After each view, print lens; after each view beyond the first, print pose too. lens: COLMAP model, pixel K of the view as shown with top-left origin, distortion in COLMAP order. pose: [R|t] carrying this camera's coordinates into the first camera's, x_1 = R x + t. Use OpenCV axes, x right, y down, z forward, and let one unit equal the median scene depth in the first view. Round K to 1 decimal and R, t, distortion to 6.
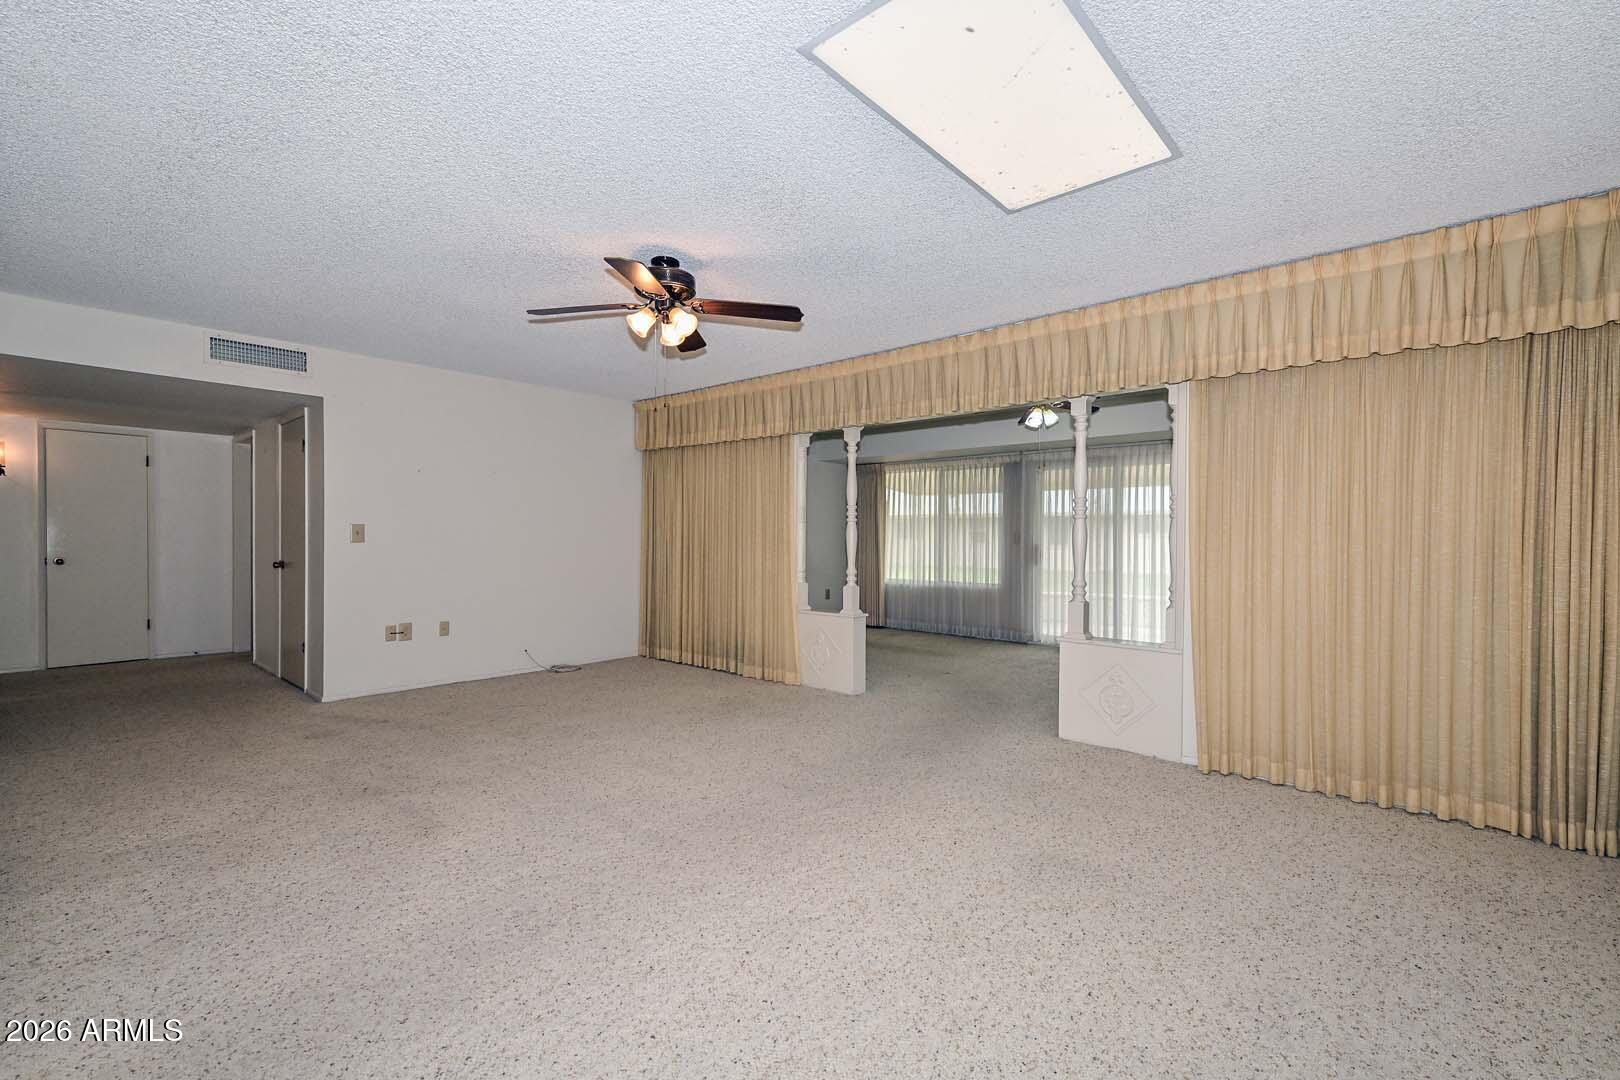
lens RADIAL K [[692.1, 0, 814.5], [0, 692.1, 541.9], [0, 0, 1]] dist [0.003672, -0.000028]
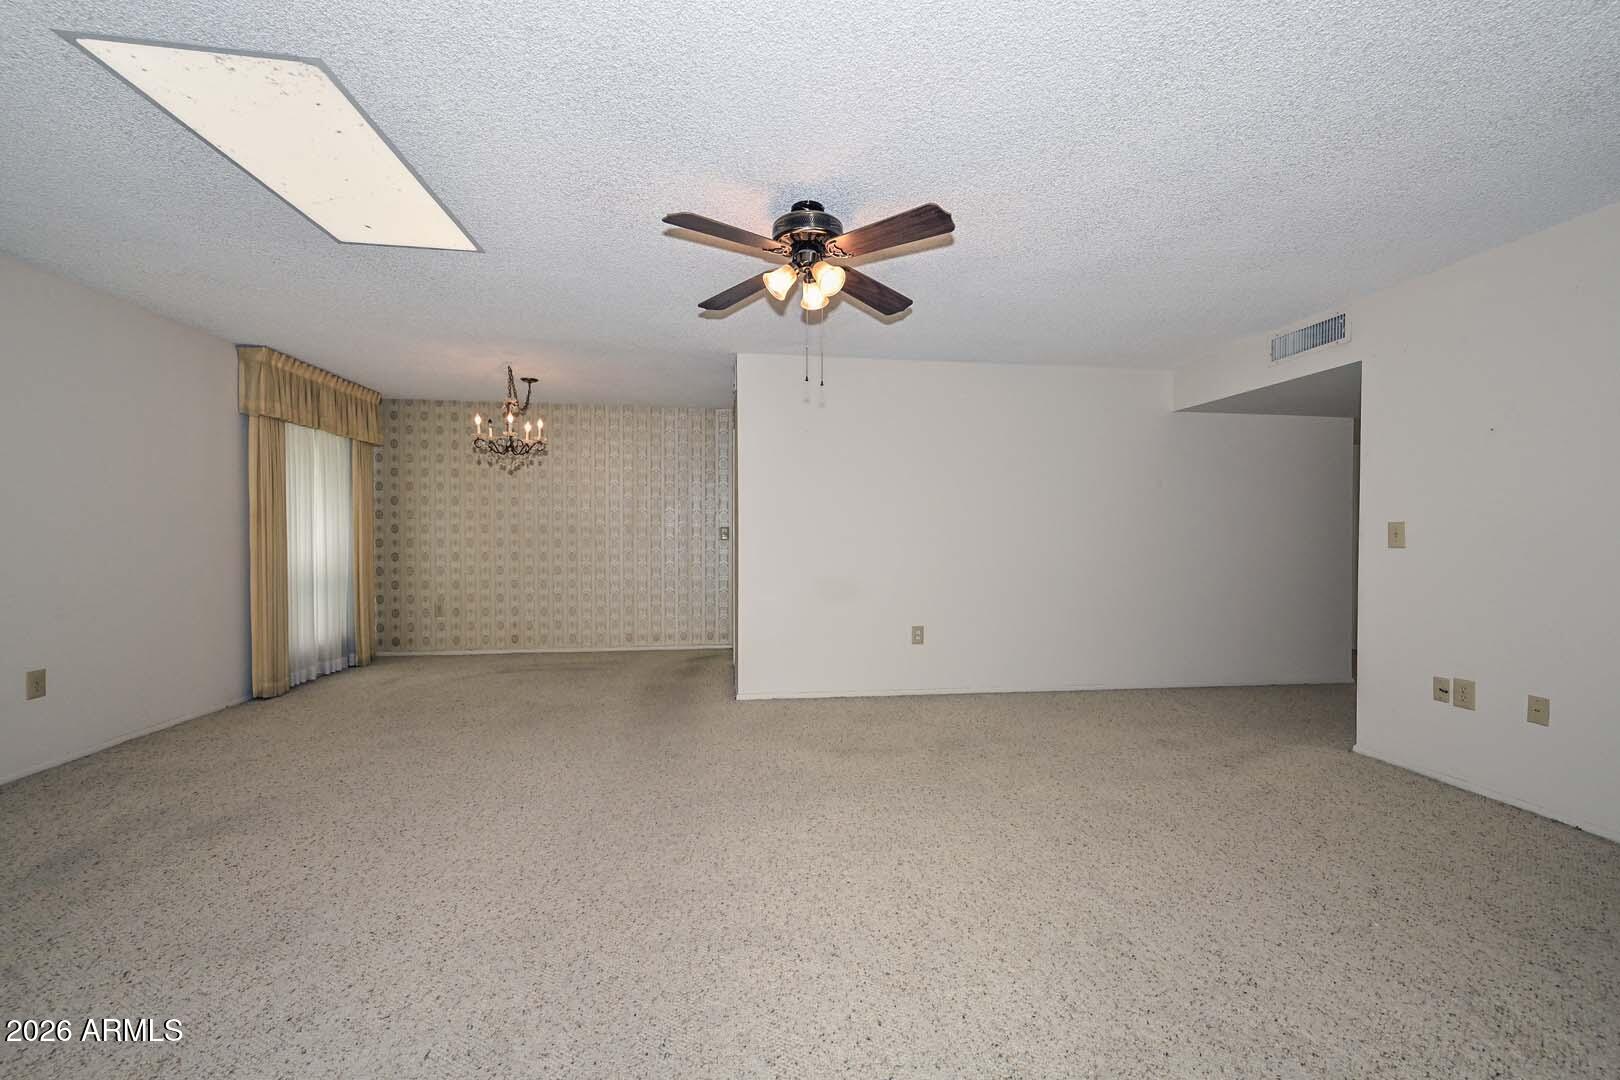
lens RADIAL K [[652.9, 0, 806.1], [0, 652.9, 545.3], [0, 0, 1]] dist [-0.000360, -0.000062]
pose [[-0.663868, 0.001706, -0.747847, 0.283942], [-0.012948, 0.999821, 0.013775, -0.004174], [0.747737, 0.018828, -0.663728, 1.142615]]
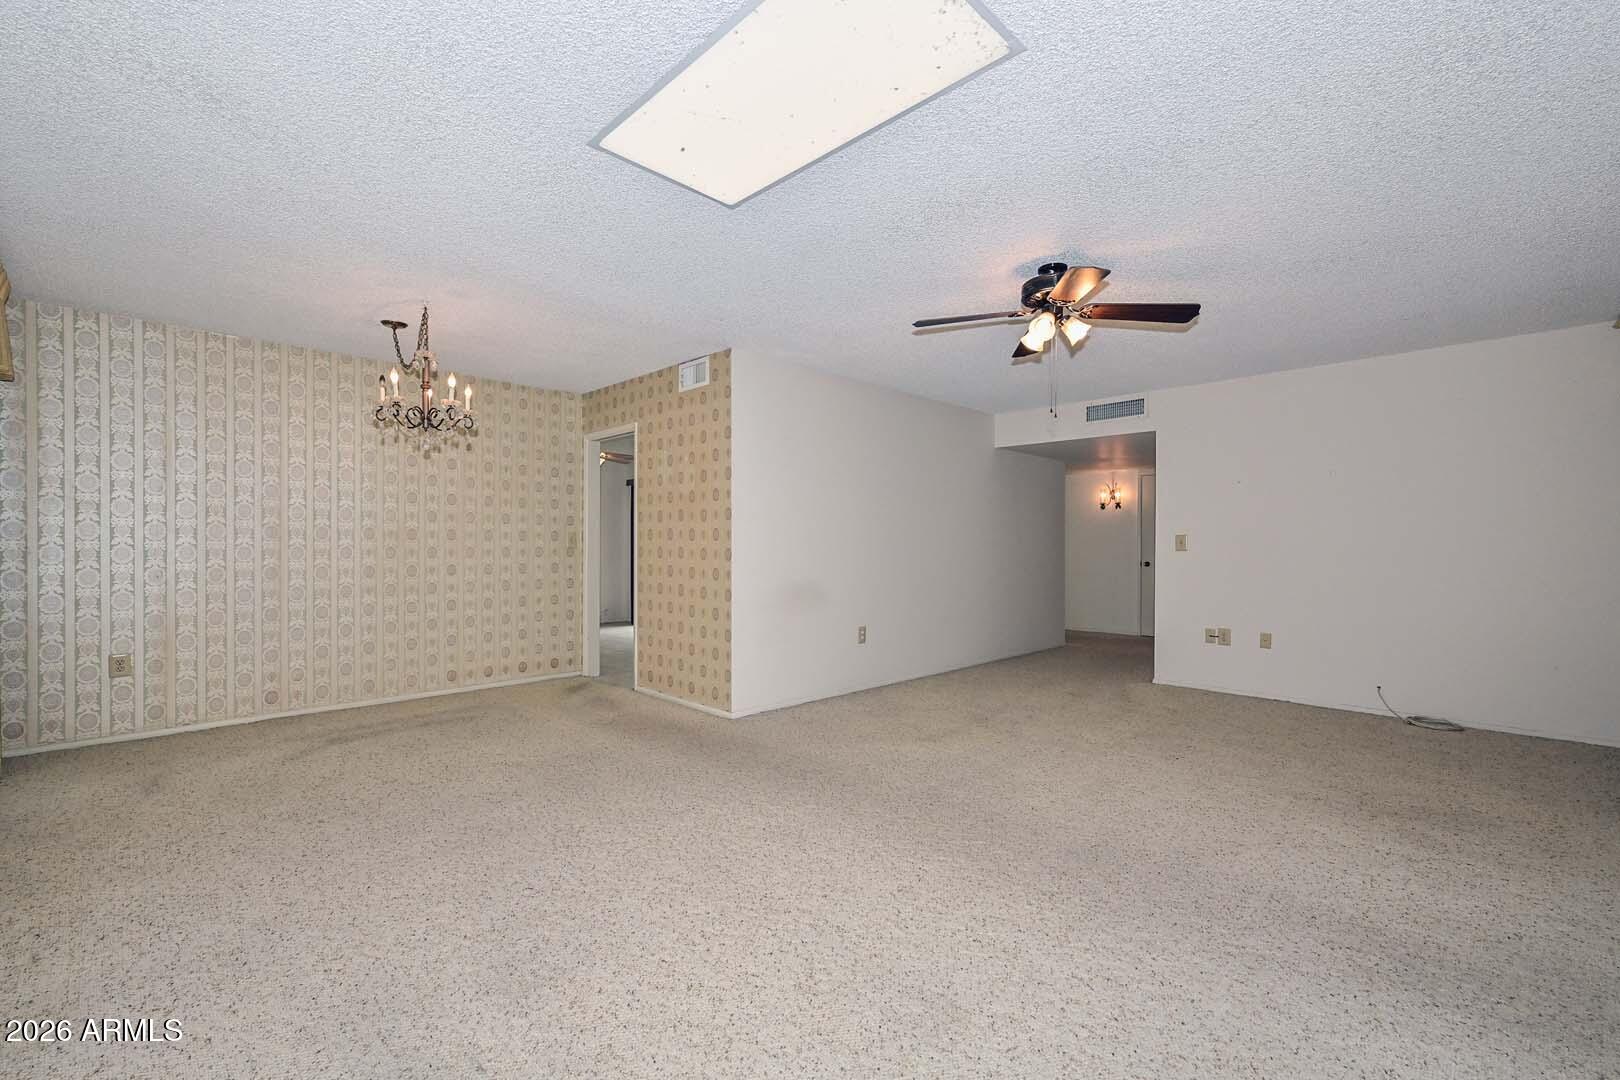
lens RADIAL K [[692.1, 0, 806.0], [0, 692.1, 543.7], [0, 0, 1]] dist [0.003672, -0.000028]
pose [[-0.073094, -0.009788, -0.997277, 0.605956], [-0.010421, 0.999905, -0.009050, 0.006131], [0.997271, 0.009731, -0.073189, 0.538490]]
